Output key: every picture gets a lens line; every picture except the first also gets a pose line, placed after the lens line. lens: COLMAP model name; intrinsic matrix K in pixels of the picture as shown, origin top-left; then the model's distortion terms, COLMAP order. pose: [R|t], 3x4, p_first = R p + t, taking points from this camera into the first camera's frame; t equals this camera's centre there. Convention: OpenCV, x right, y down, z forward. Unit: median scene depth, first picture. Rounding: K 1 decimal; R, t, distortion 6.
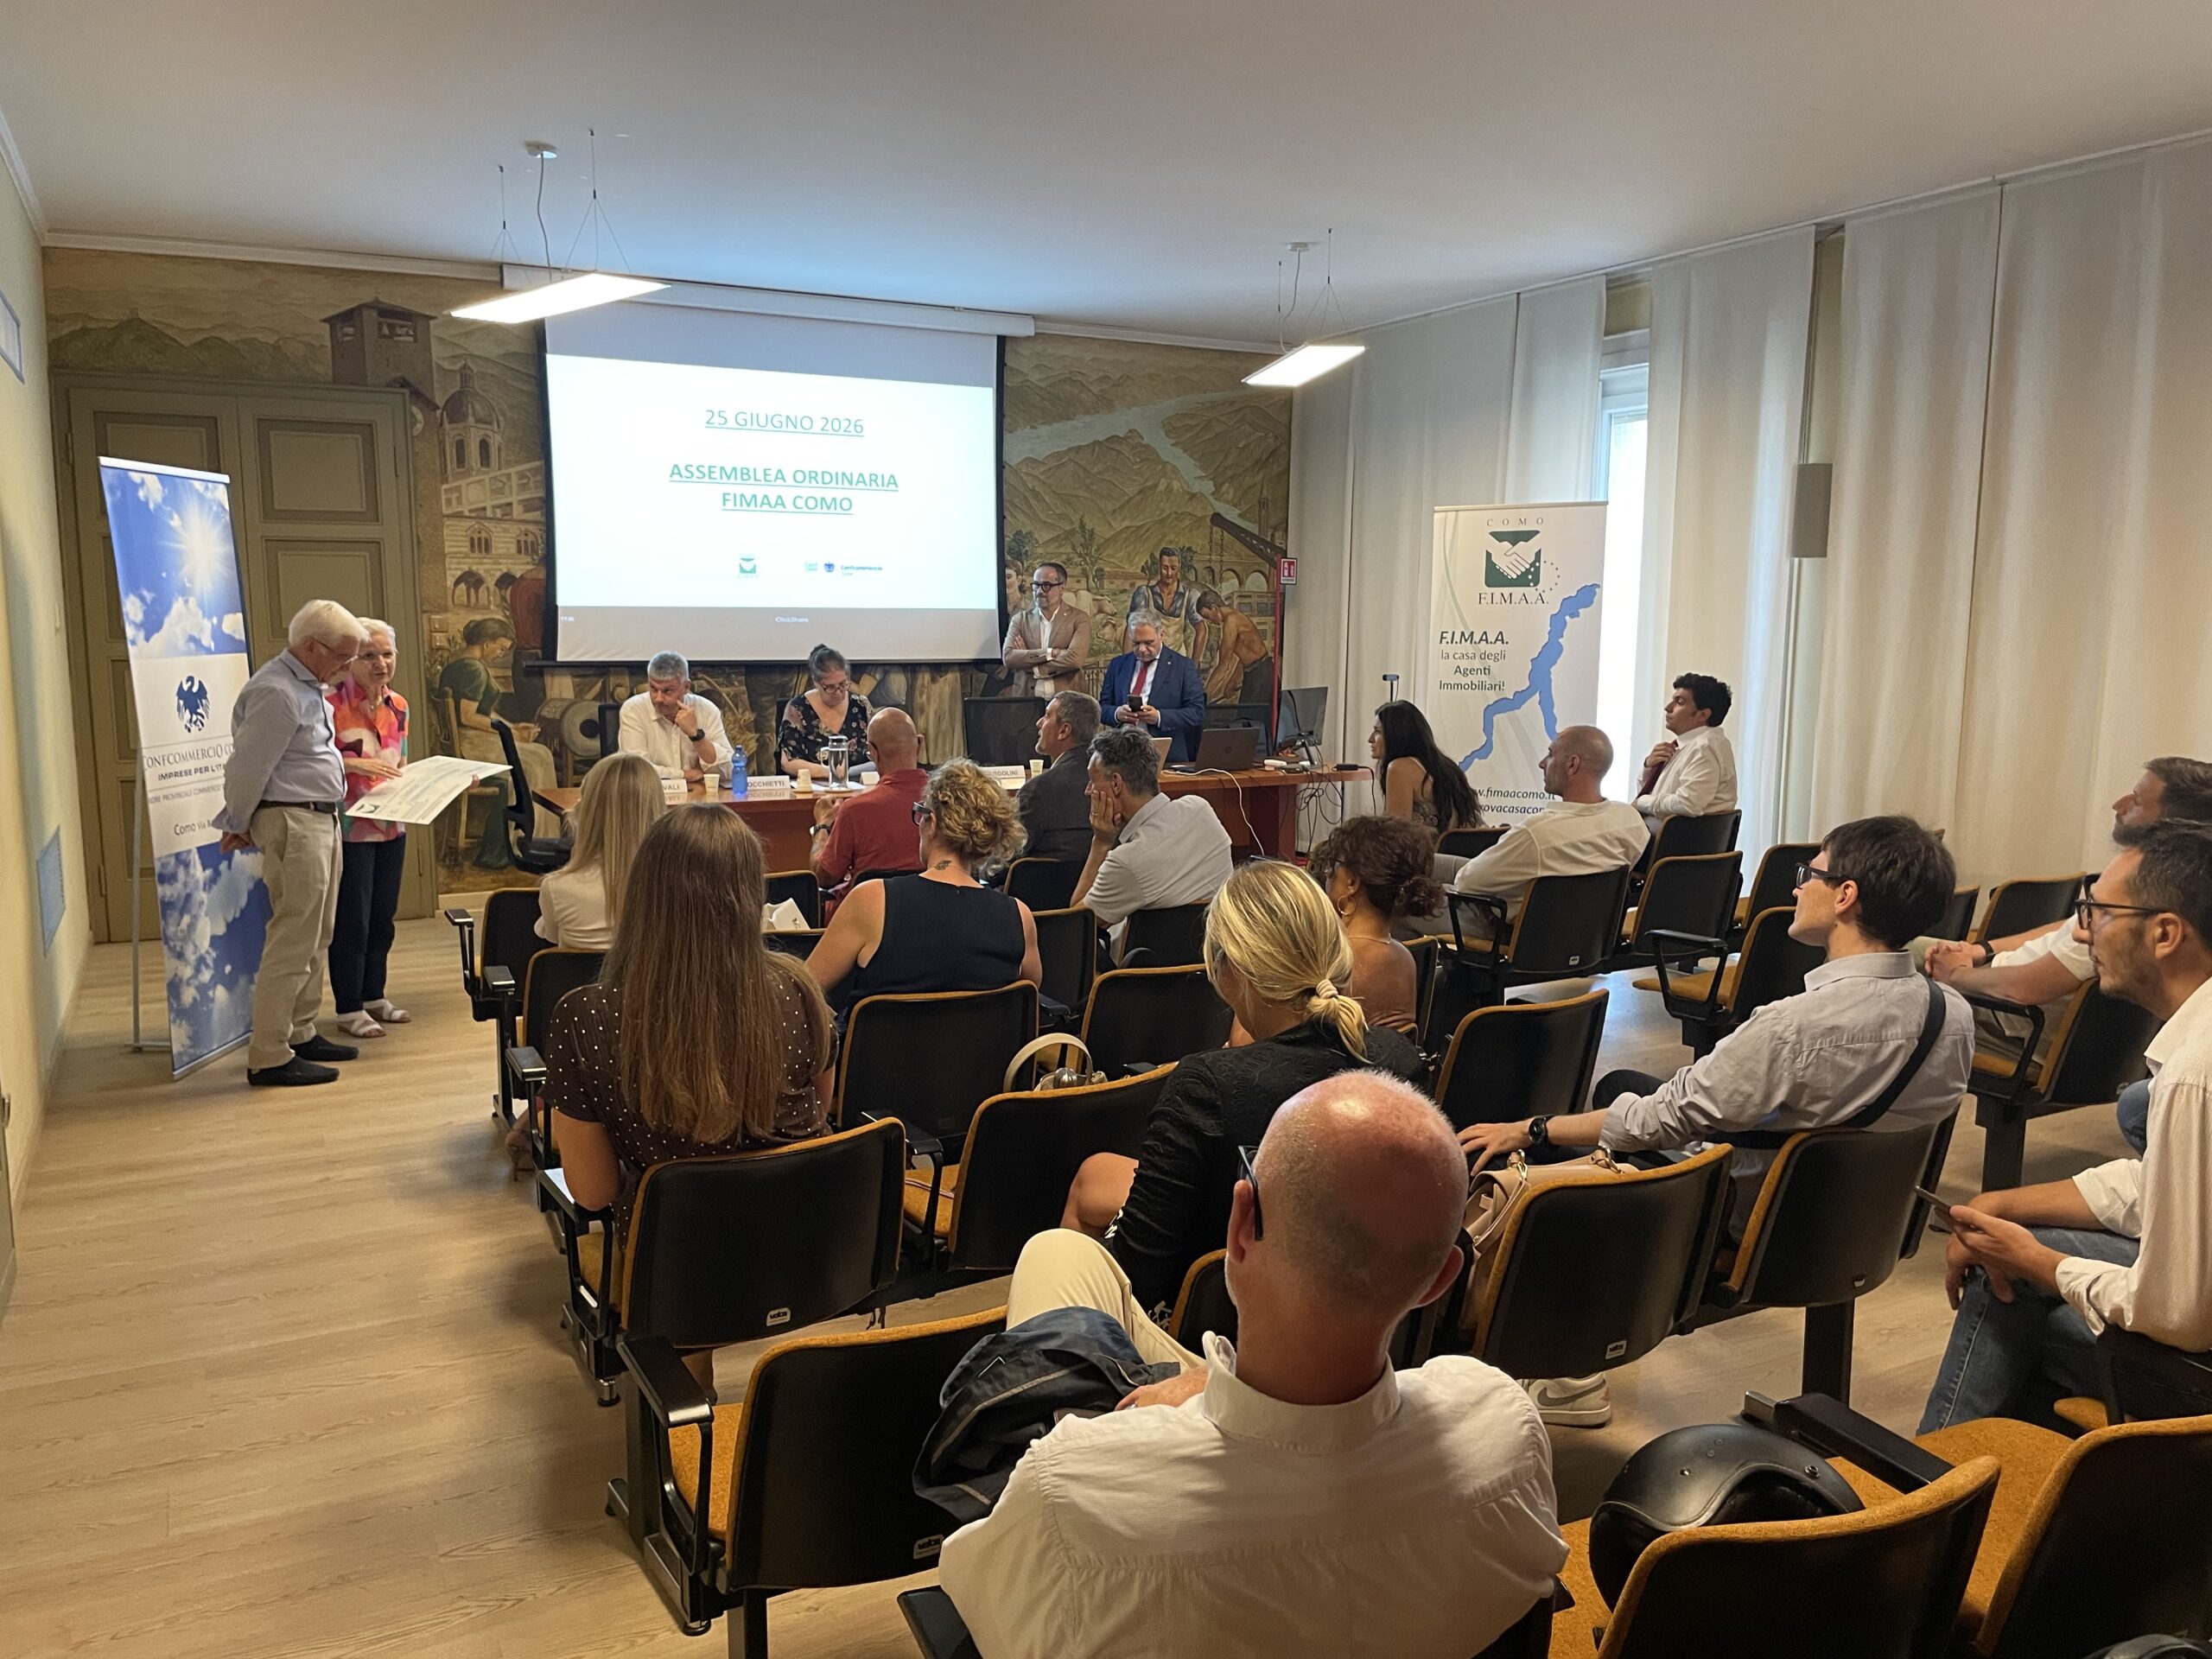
lens RADIAL K [[1673.9, 0, 1110.3], [0, 1673.9, 846.9], [0, 0, 1]] dist [0.082818, -0.118893]
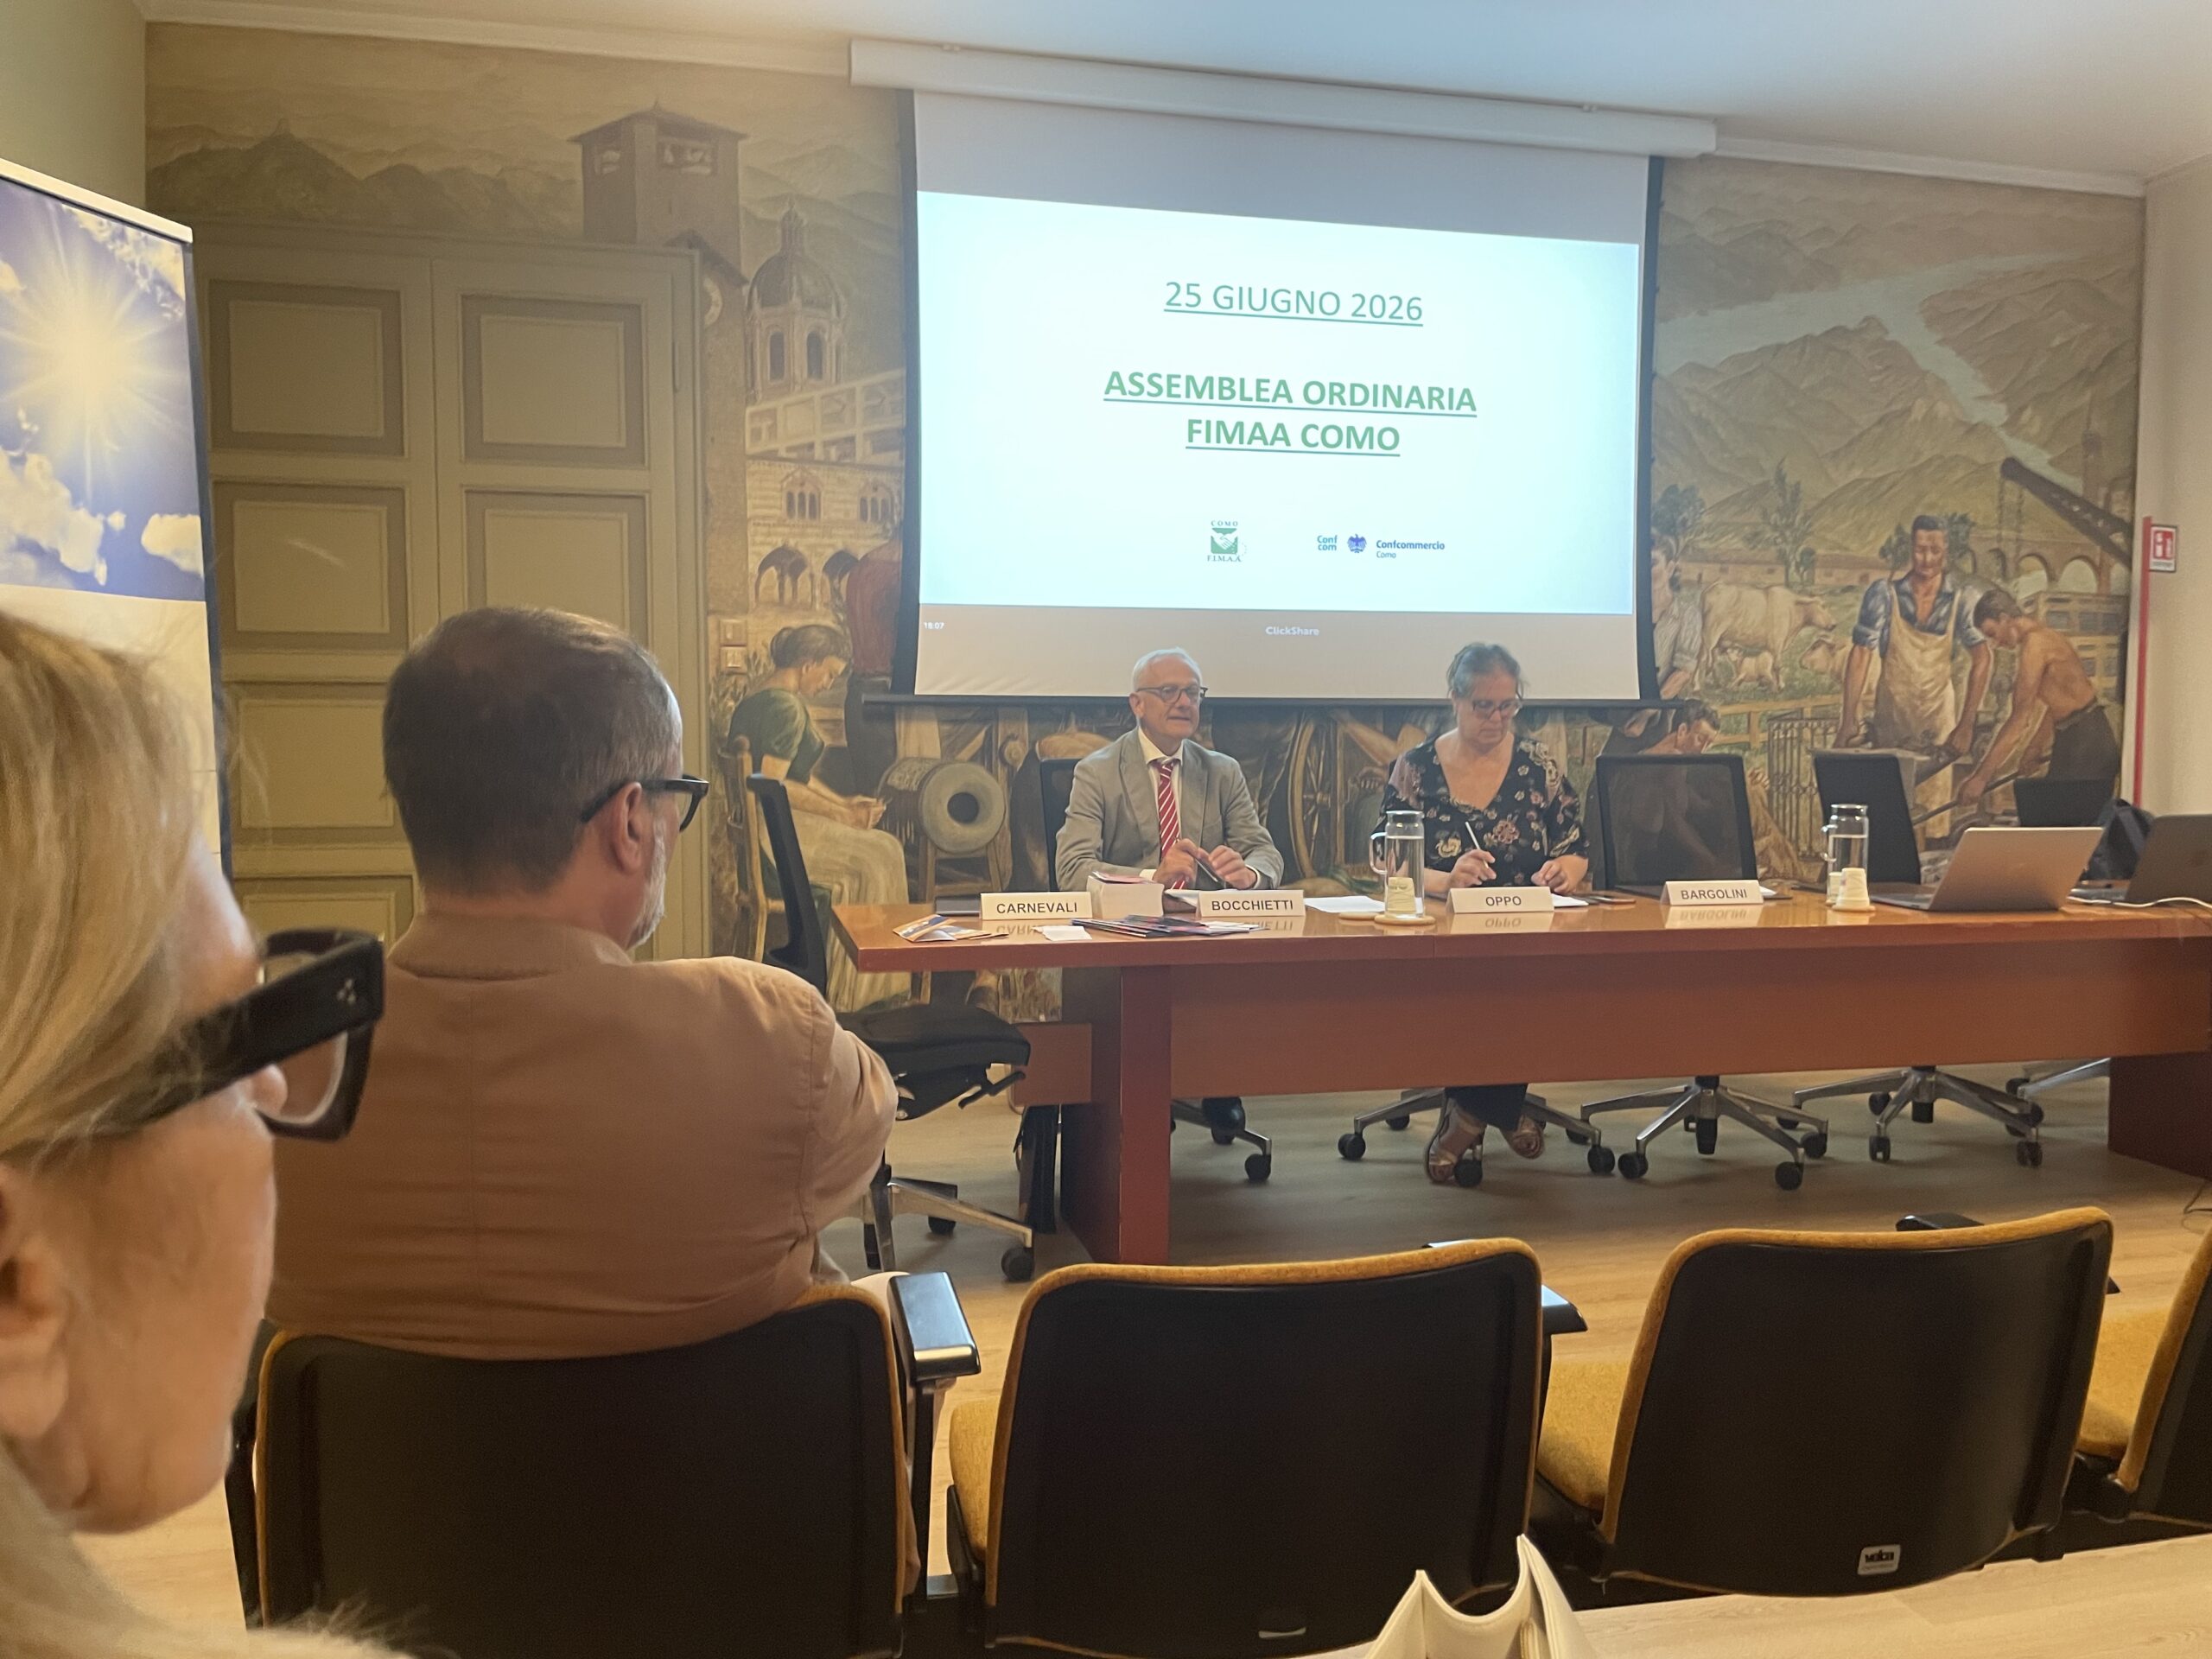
lens RADIAL K [[1673.9, 0, 1111.5], [0, 1673.9, 825.0], [0, 0, 1]] dist [0.082818, -0.118893]
pose [[0.967189, 0.010921, -0.253824, -0.098018], [-0.032859, 0.996062, -0.082350, -0.014814], [0.251925, 0.087988, 0.963738, 0.407929]]
